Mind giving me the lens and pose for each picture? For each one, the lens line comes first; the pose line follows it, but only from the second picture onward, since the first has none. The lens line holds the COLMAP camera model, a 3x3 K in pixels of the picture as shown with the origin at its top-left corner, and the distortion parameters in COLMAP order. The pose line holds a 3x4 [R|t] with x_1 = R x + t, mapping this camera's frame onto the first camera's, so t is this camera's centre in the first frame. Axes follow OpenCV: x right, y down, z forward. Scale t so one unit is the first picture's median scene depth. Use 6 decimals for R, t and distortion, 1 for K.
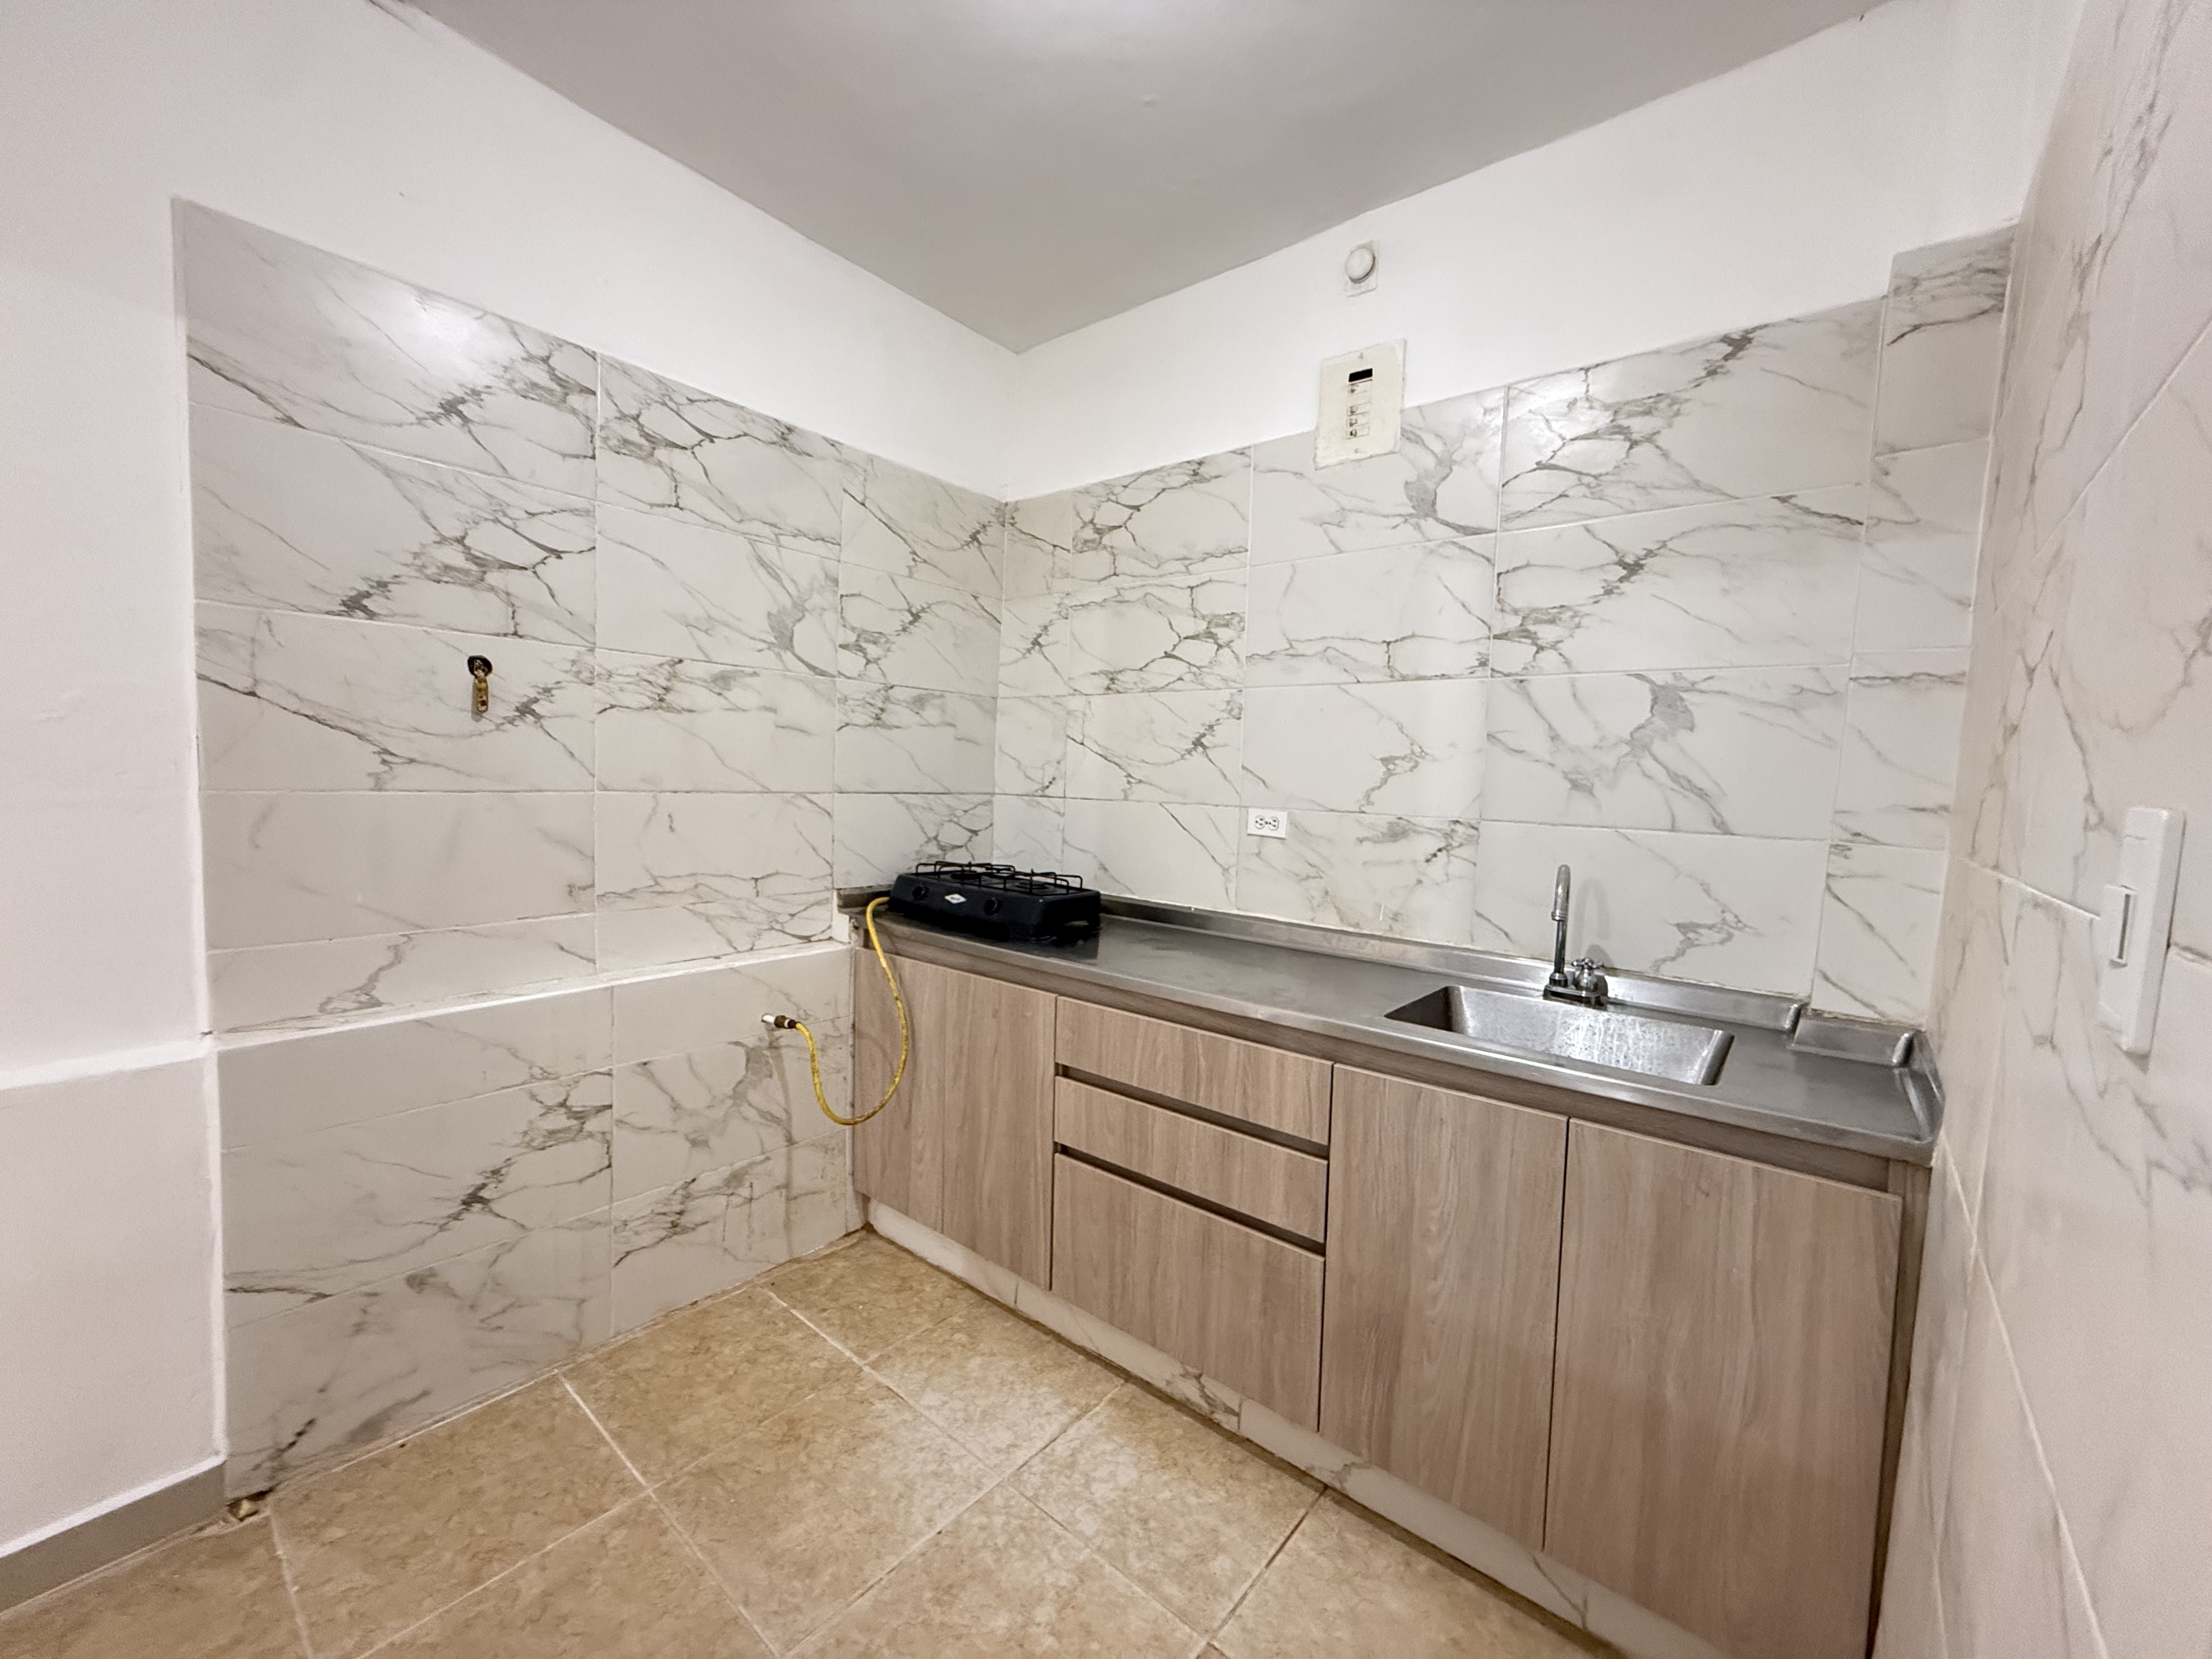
lens RADIAL K [[882.0, 0, 1102.3], [0, 882.0, 829.9], [0, 0, 1]] dist [-0.000906, 0.000300]
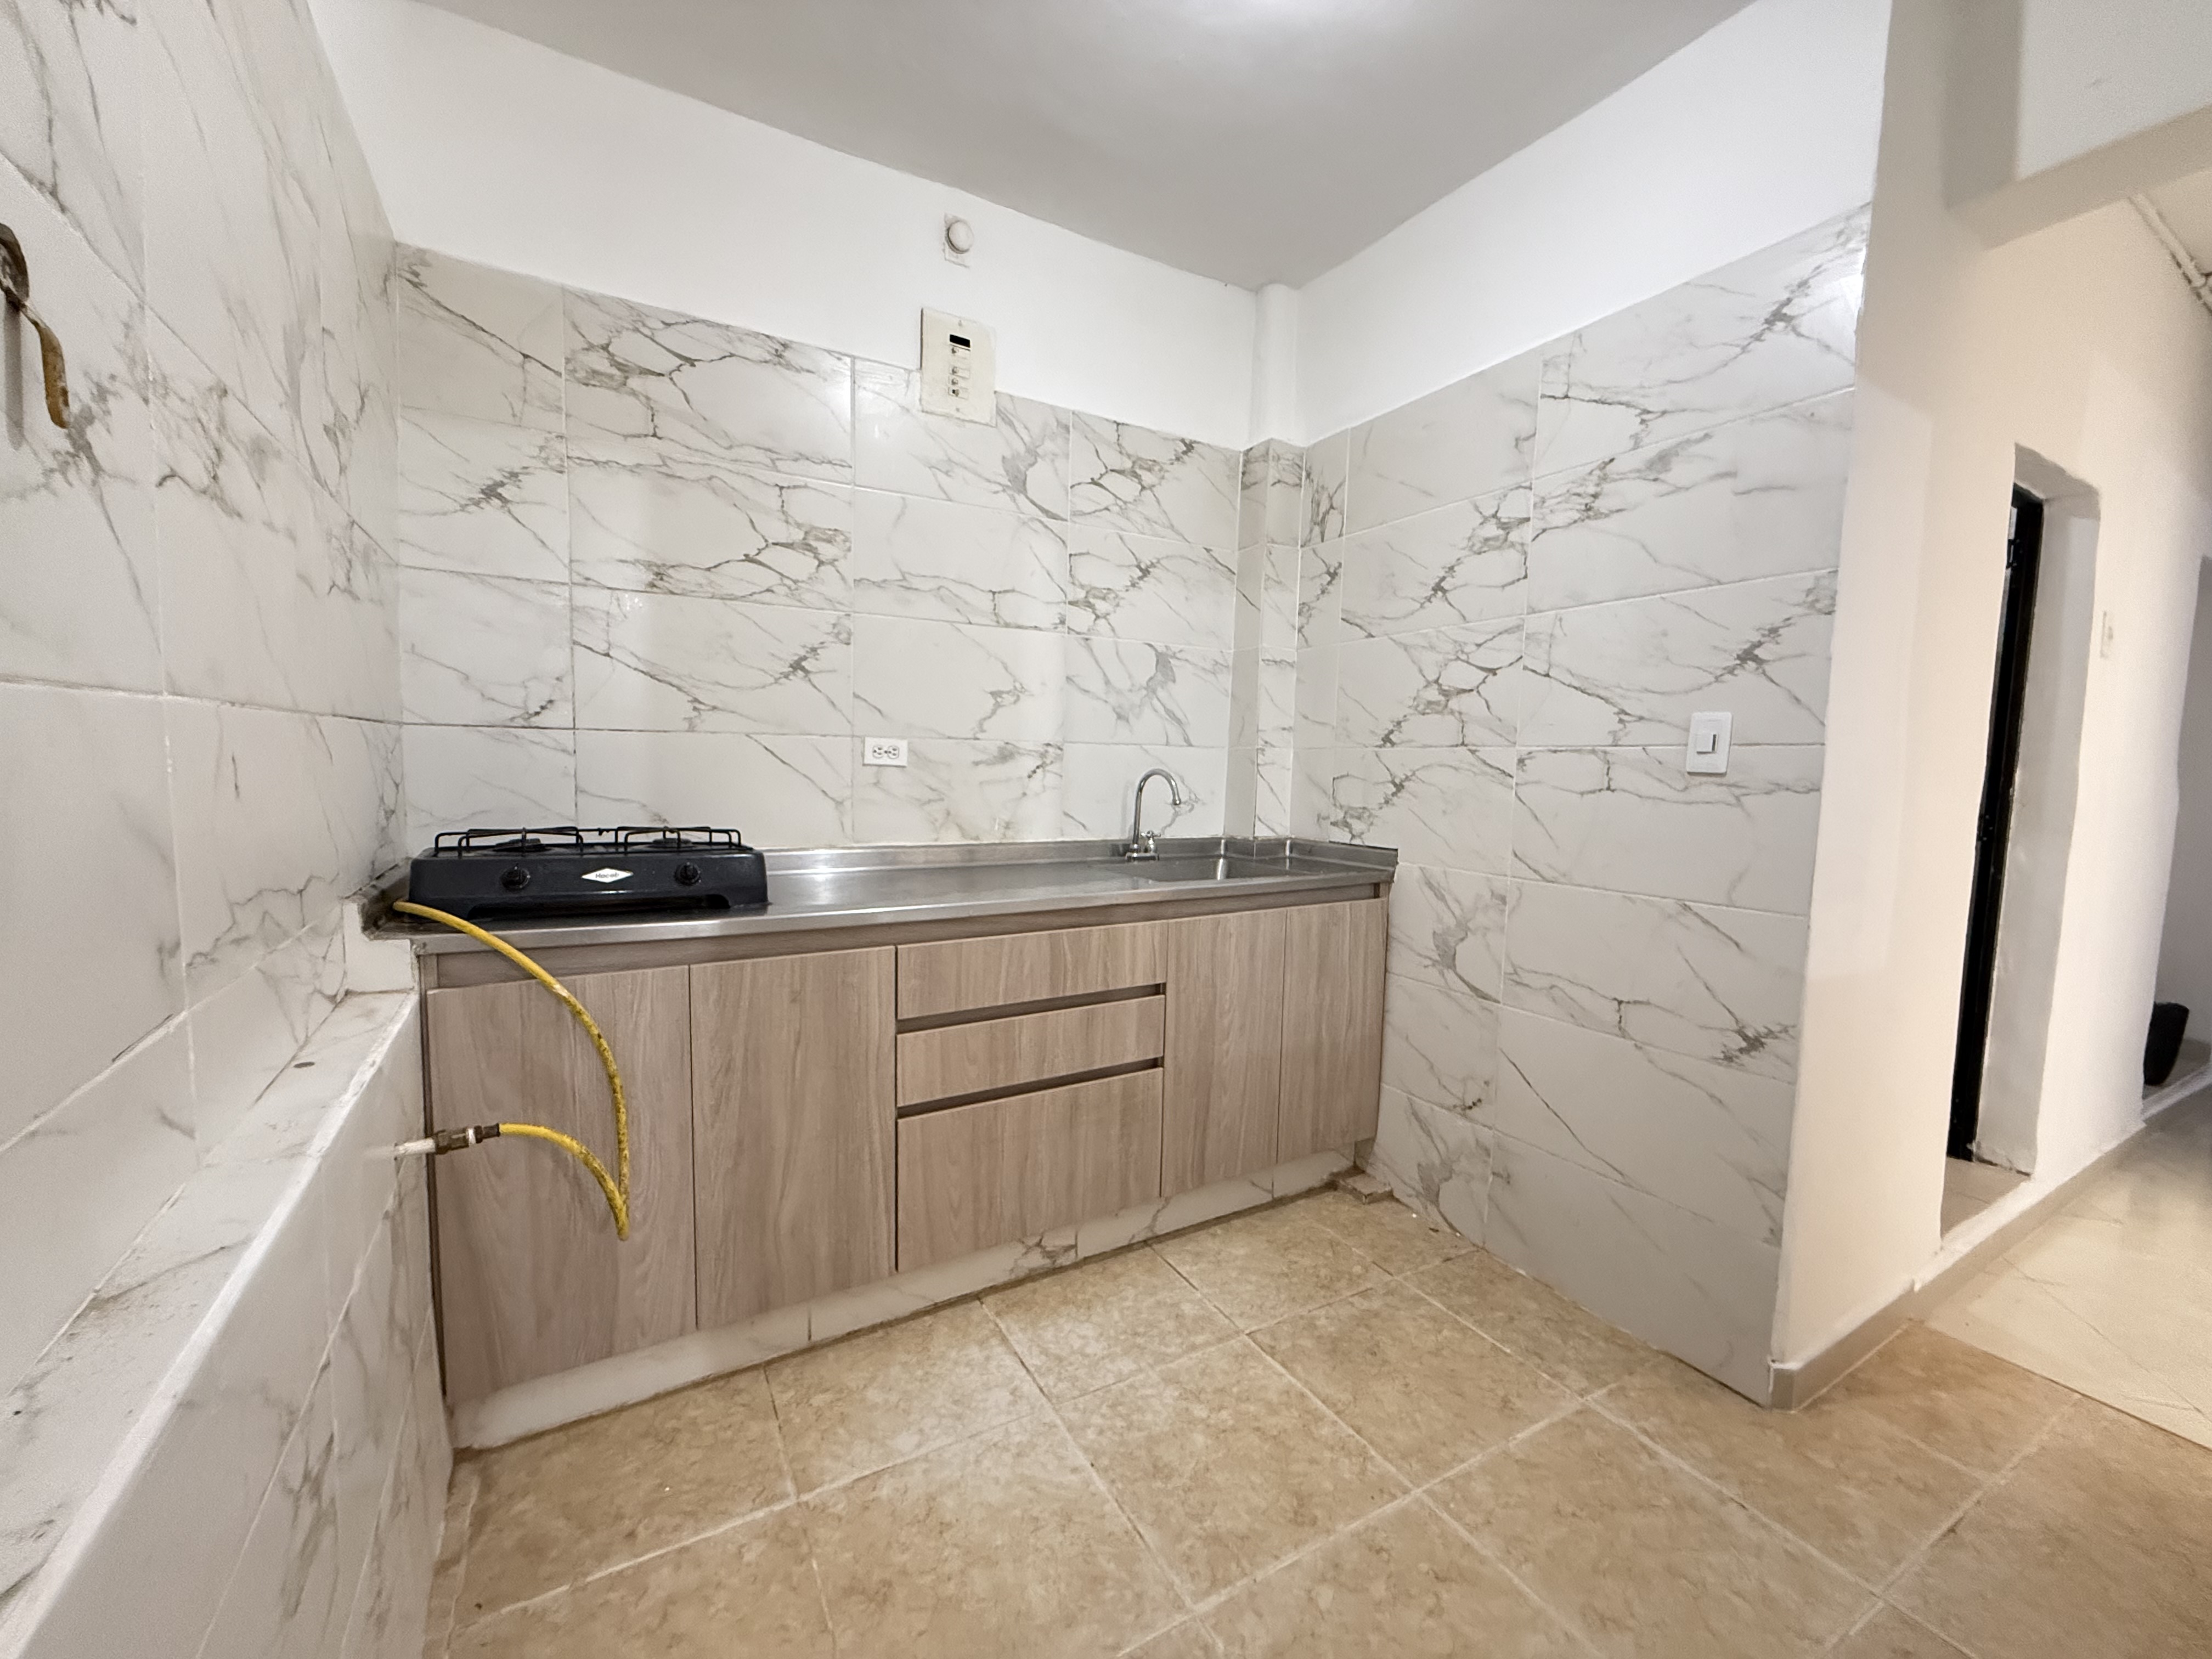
lens RADIAL K [[882.0, 0, 1102.3], [0, 882.0, 829.9], [0, 0, 1]] dist [-0.000906, 0.000300]
pose [[0.346465, -0.104074, 0.932272, -0.797808], [0.049588, 0.994469, 0.092589, -0.000475], [-0.936751, 0.014151, 0.349710, 0.493145]]
